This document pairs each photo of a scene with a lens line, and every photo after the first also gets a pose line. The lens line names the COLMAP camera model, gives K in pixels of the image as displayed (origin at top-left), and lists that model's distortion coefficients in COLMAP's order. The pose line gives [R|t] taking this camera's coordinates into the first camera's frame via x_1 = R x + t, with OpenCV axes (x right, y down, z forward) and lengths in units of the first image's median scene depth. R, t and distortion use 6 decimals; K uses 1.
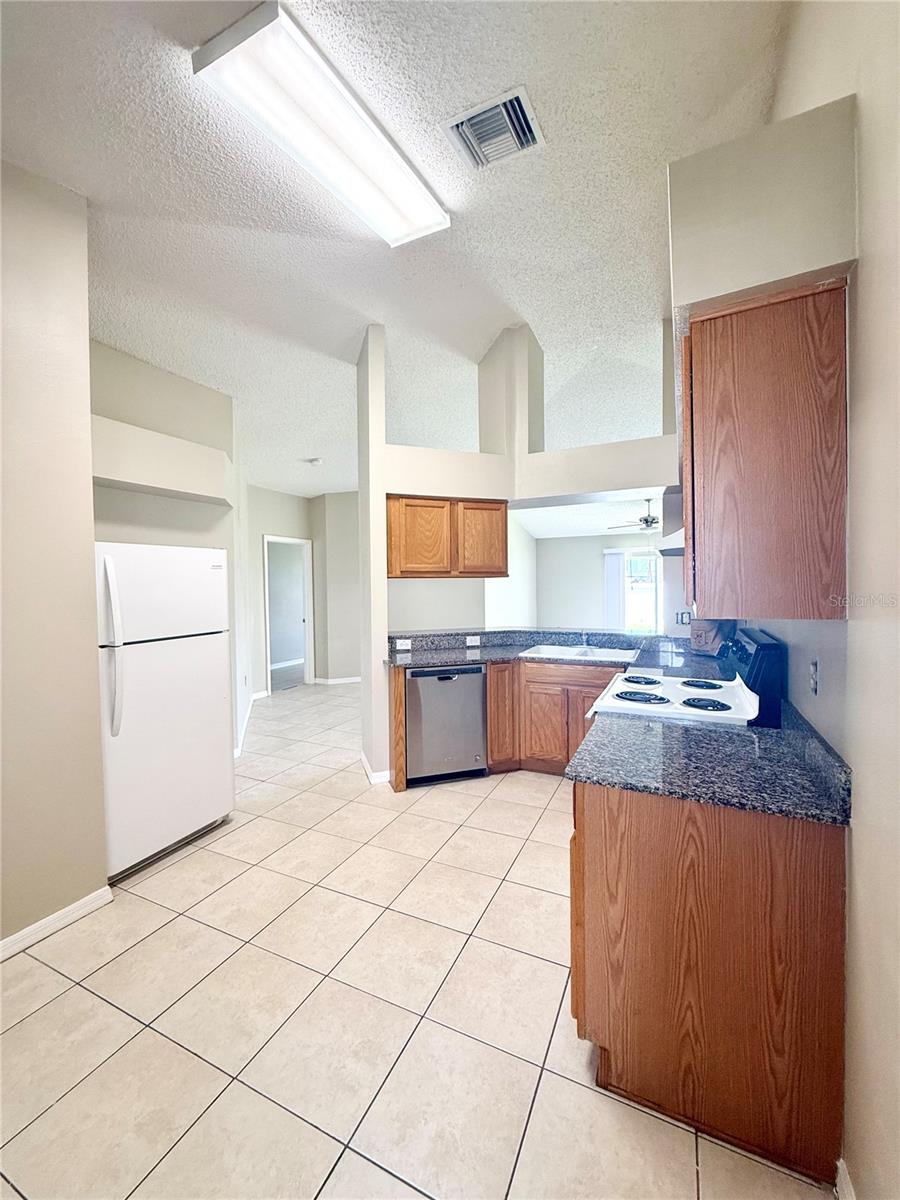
lens RADIAL K [[478.5, 0, 452.7], [0, 478.5, 597.1], [0, 0, 1]] dist [-0.002190, 0.000209]
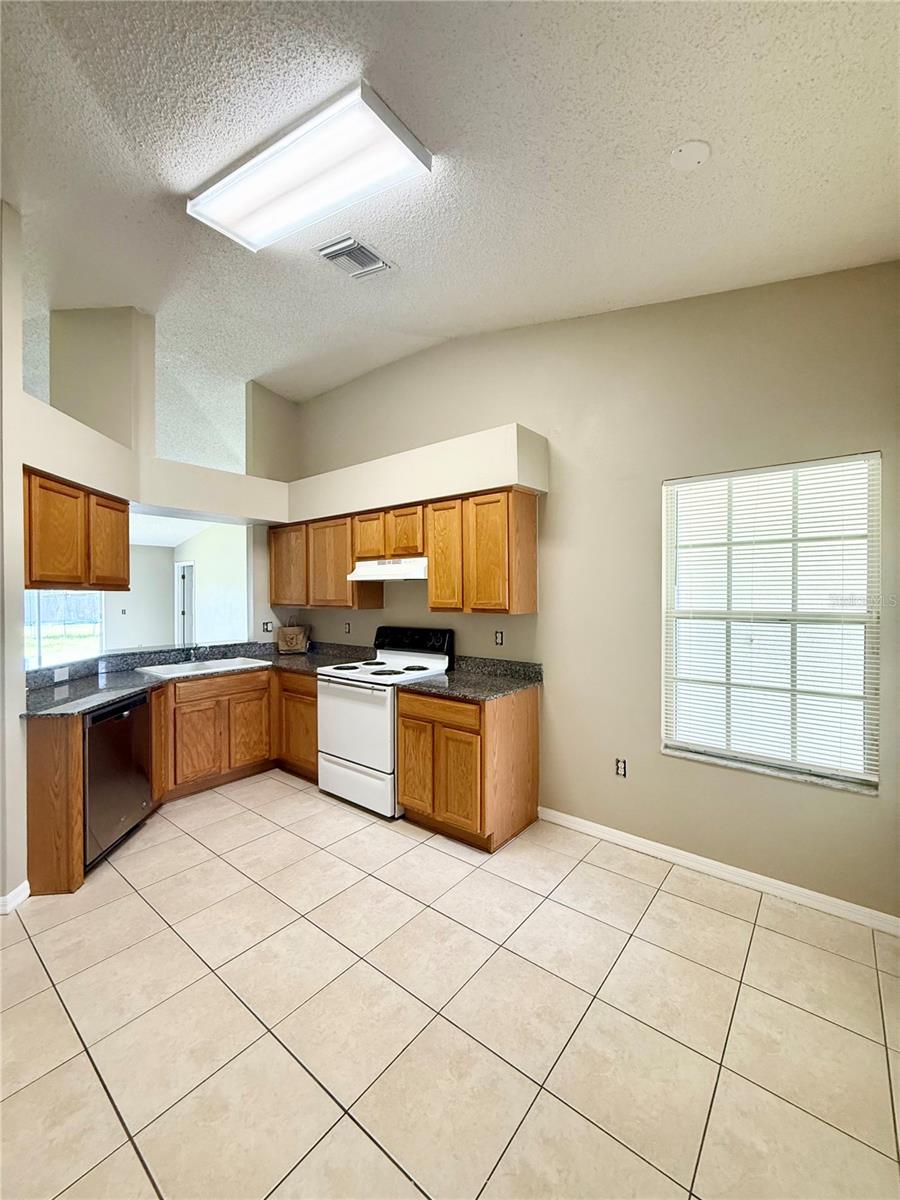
lens RADIAL K [[478.5, 0, 452.9], [0, 478.5, 595.9], [0, 0, 1]] dist [-0.002190, 0.000209]
pose [[0.229675, 0.005309, 0.973253, -0.652027], [0.024754, 0.999630, -0.011294, -0.010087], [-0.972953, 0.026686, 0.229459, 0.264503]]
